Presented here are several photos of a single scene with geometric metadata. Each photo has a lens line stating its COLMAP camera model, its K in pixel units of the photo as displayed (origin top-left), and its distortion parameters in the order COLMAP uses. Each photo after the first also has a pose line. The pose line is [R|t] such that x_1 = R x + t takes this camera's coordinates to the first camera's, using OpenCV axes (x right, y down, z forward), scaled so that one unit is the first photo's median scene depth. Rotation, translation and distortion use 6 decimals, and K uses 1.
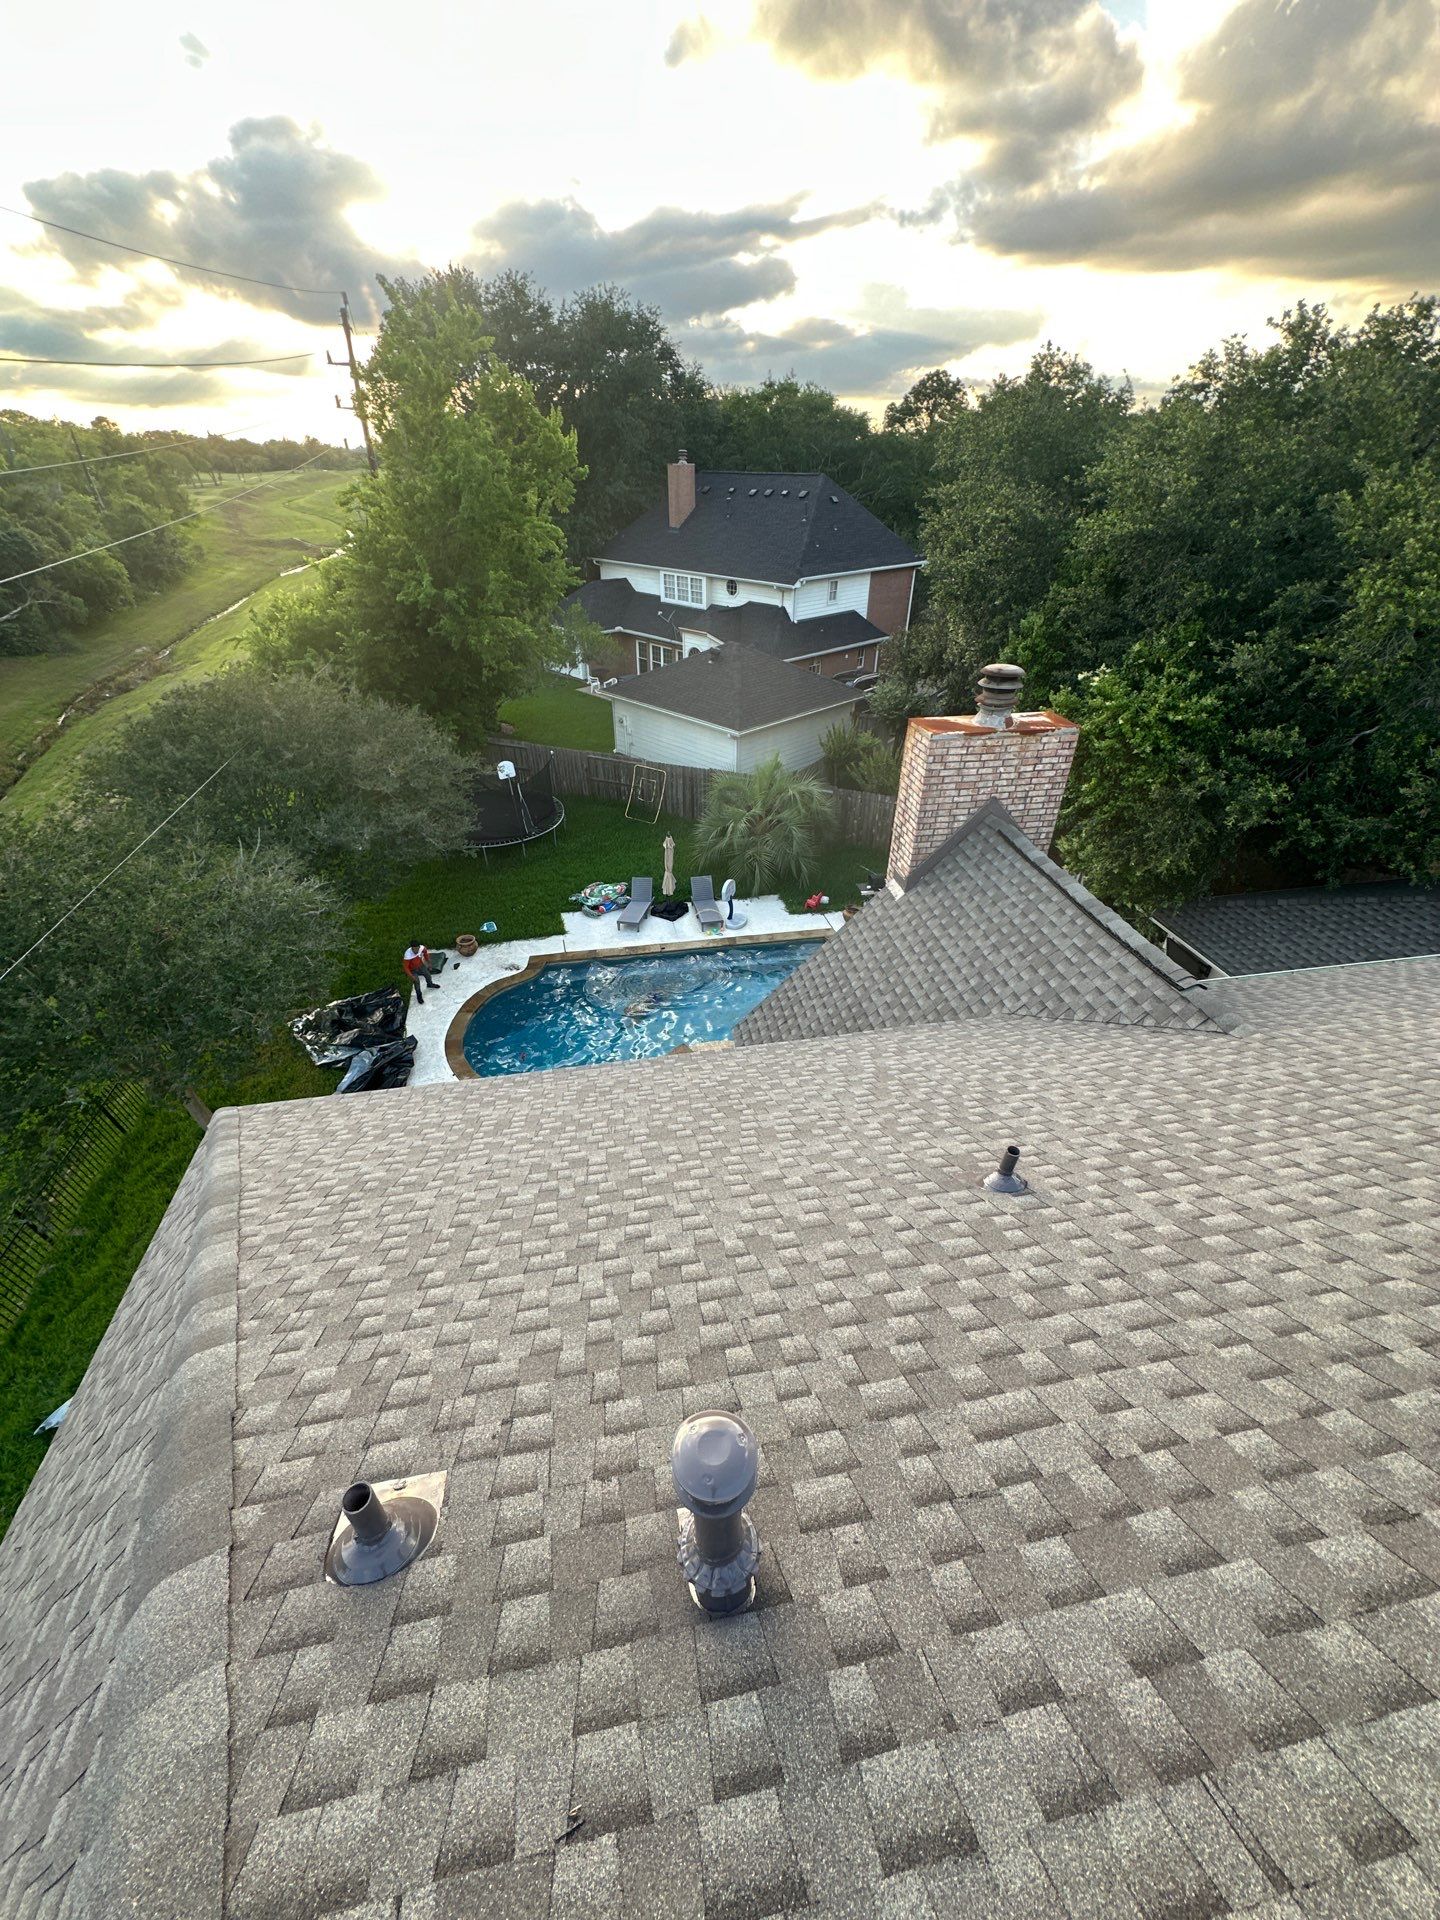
lens RADIAL K [[771.3, 0, 723.8], [0, 771.3, 954.0], [0, 0, 1]] dist [-0.002053, -0.000040]
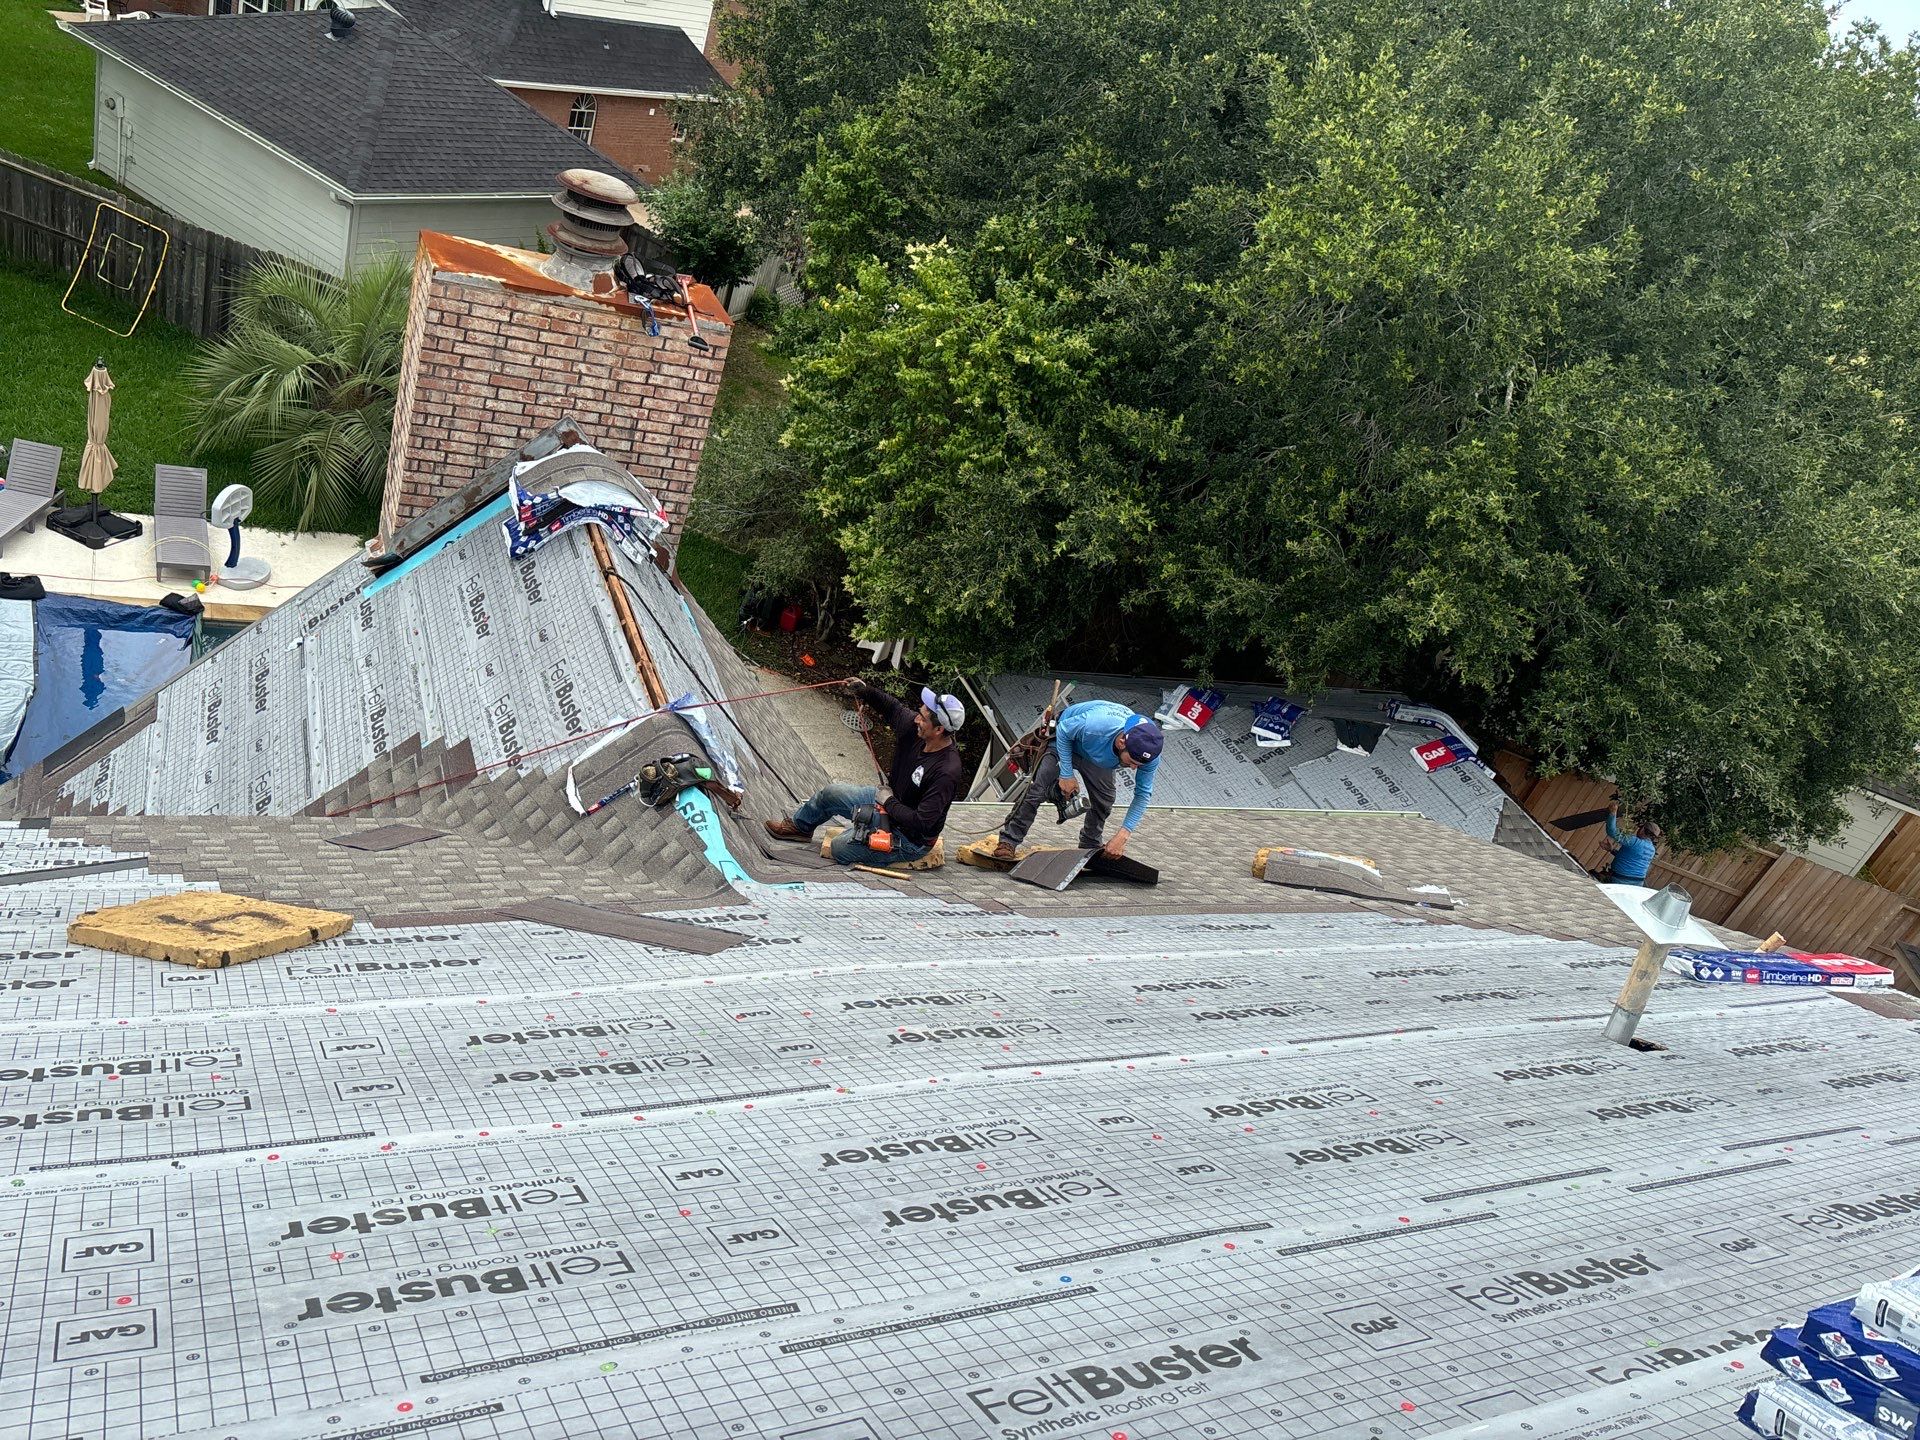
lens RADIAL K [[1455.7, 0, 955.2], [0, 1455.7, 719.2], [0, 0, 1]] dist [0.058185, -0.062249]
pose [[0.927840, 0.141554, 0.345073, 0.193759], [-0.148833, 0.988847, -0.005453, -0.019595], [-0.341996, -0.046299, 0.938560, -0.045675]]
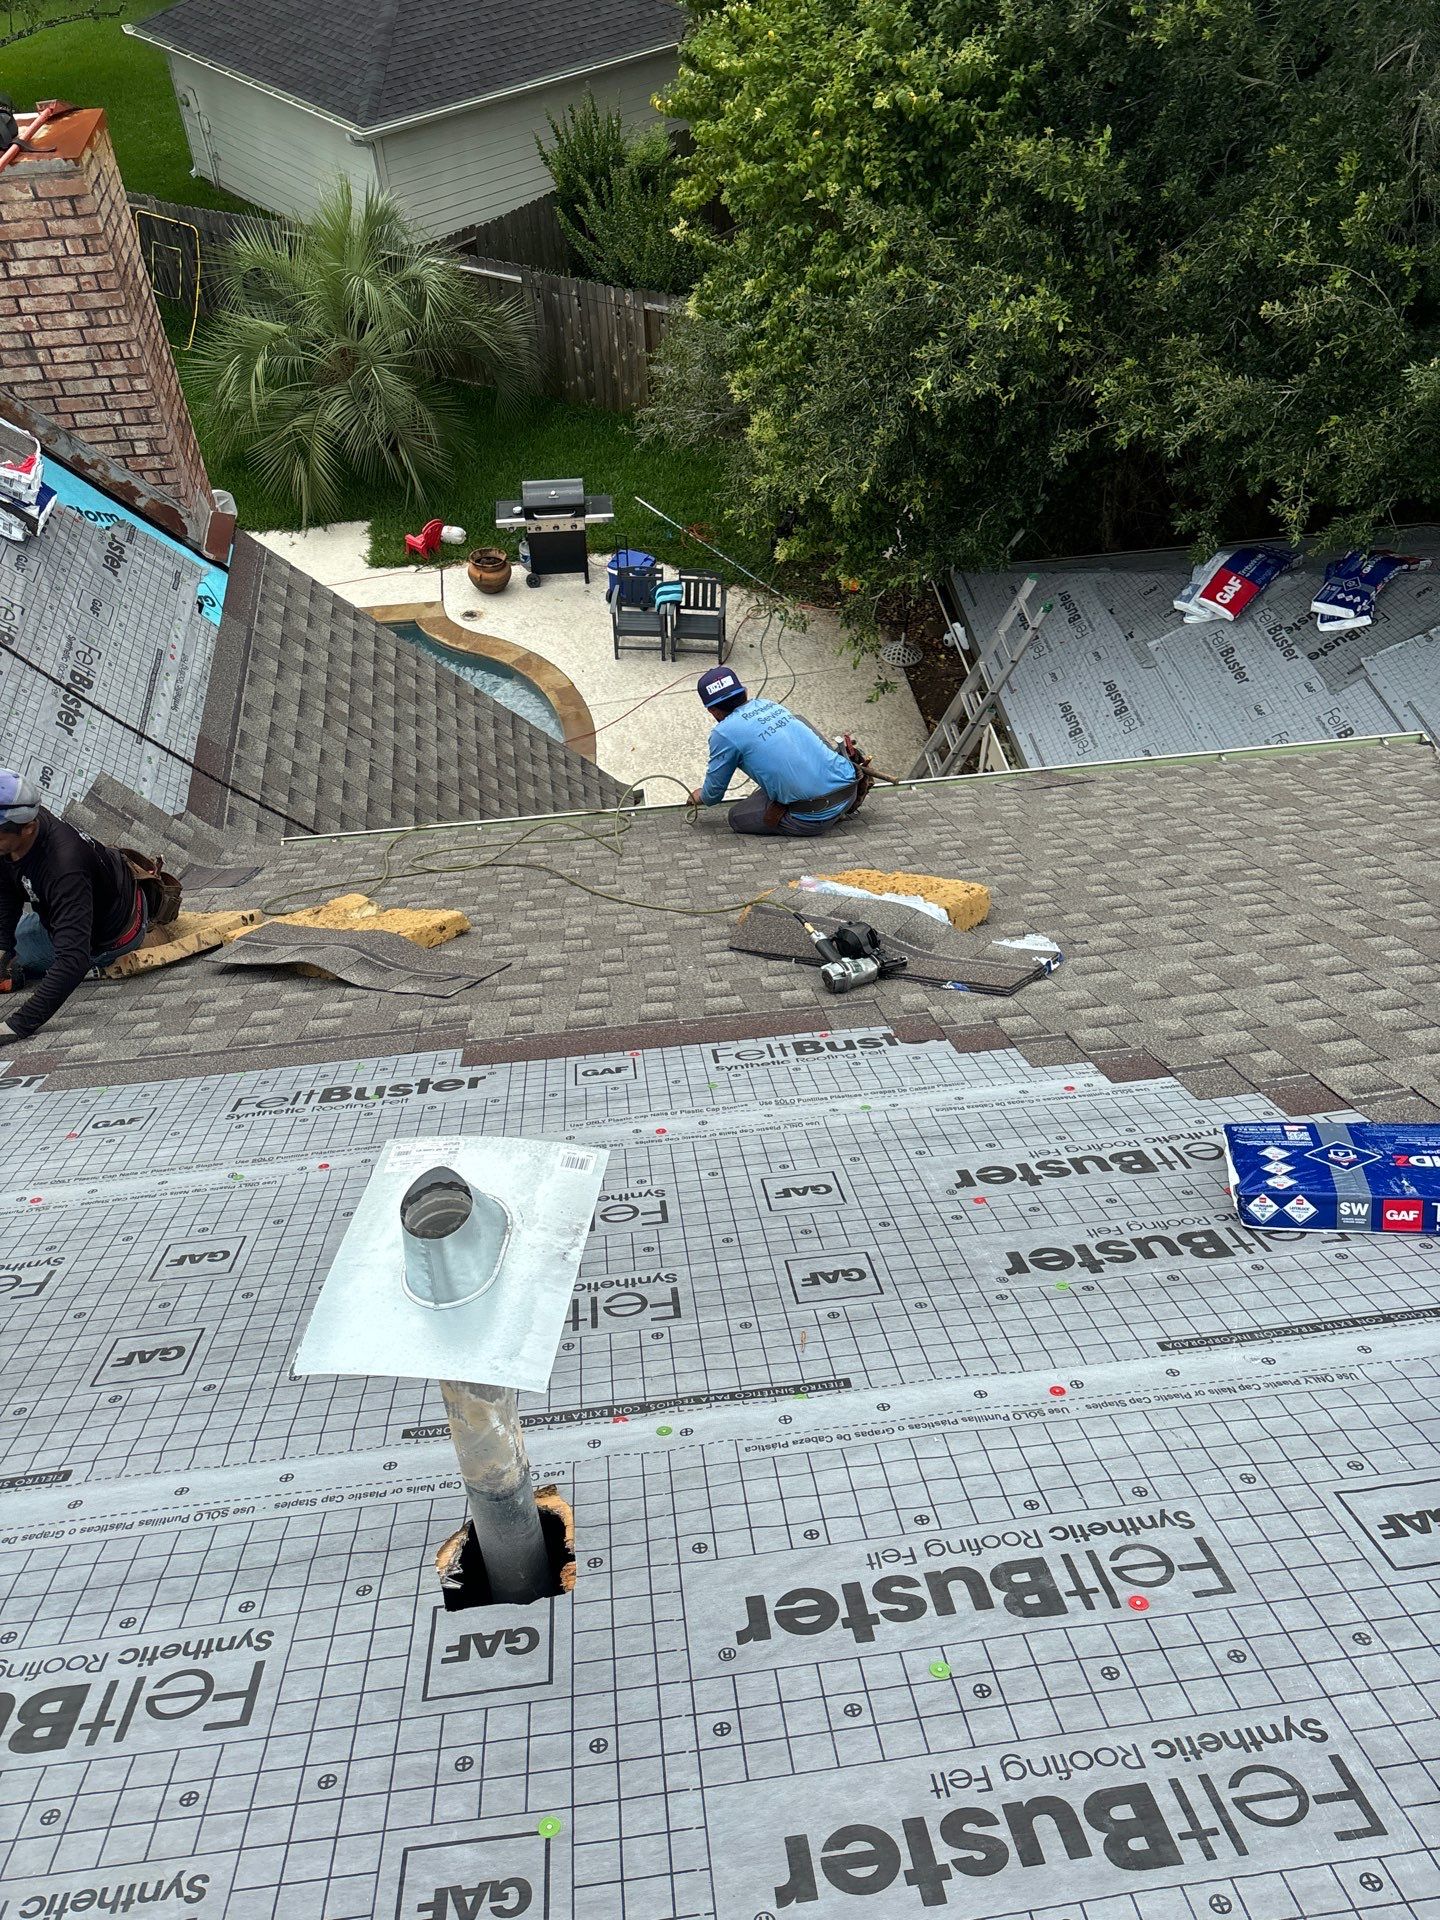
lens RADIAL K [[1455.7, 0, 721.4], [0, 1455.7, 949.8], [0, 0, 1]] dist [0.058185, -0.062249]
pose [[0.998108, 0.022594, -0.057183, 0.563377], [-0.008467, 0.971682, 0.236141, -0.059203], [0.060899, -0.235210, 0.970035, 0.146844]]
